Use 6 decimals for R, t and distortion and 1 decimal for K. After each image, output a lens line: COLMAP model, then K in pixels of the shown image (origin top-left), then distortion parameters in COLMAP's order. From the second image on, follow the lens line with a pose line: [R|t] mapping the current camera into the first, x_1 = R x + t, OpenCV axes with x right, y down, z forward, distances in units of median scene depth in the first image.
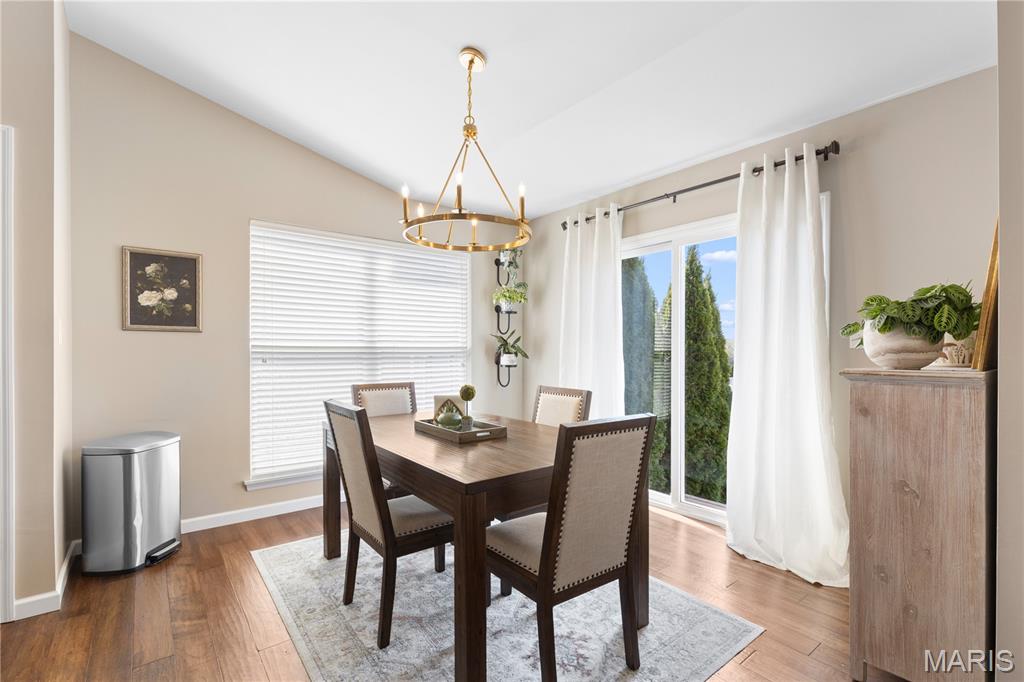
lens RADIAL K [[464.7, 0, 513.7], [0, 464.7, 356.9], [0, 0, 1]] dist [-0.001903, 0.000345]
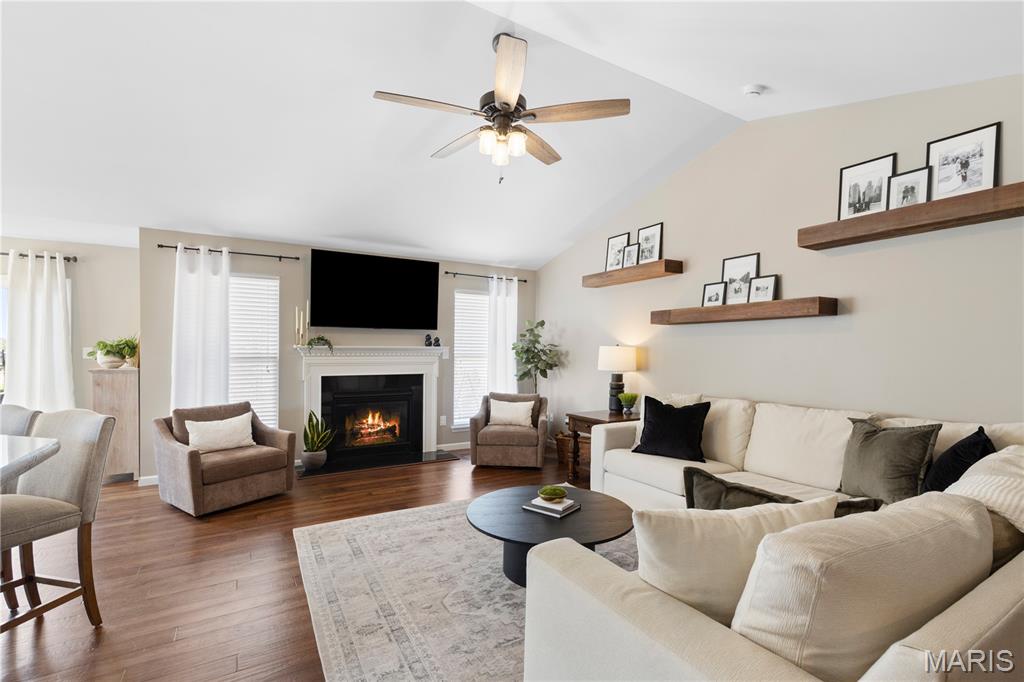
lens RADIAL K [[464.7, 0, 511.0], [0, 464.7, 351.8], [0, 0, 1]] dist [-0.001903, 0.000345]
pose [[0.138123, -0.002954, 0.990411, -1.627666], [0.004627, 0.999987, 0.002337, -0.069805], [-0.990404, 0.004260, 0.138135, -1.798404]]
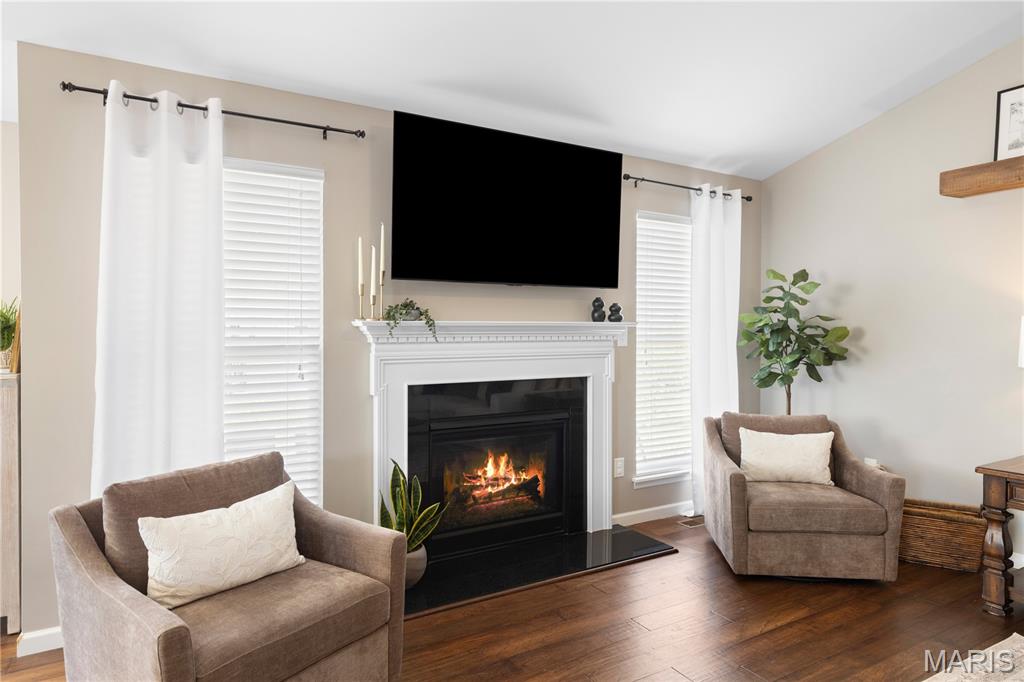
lens RADIAL K [[600.7, 0, 513.0], [0, 600.7, 331.4], [0, 0, 1]] dist [0.006725, 0.003705]
pose [[0.147136, -0.000830, 0.989116, -0.503044], [0.012131, 0.999926, -0.000965, -0.069902], [-0.989042, 0.012141, 0.147135, -0.661897]]
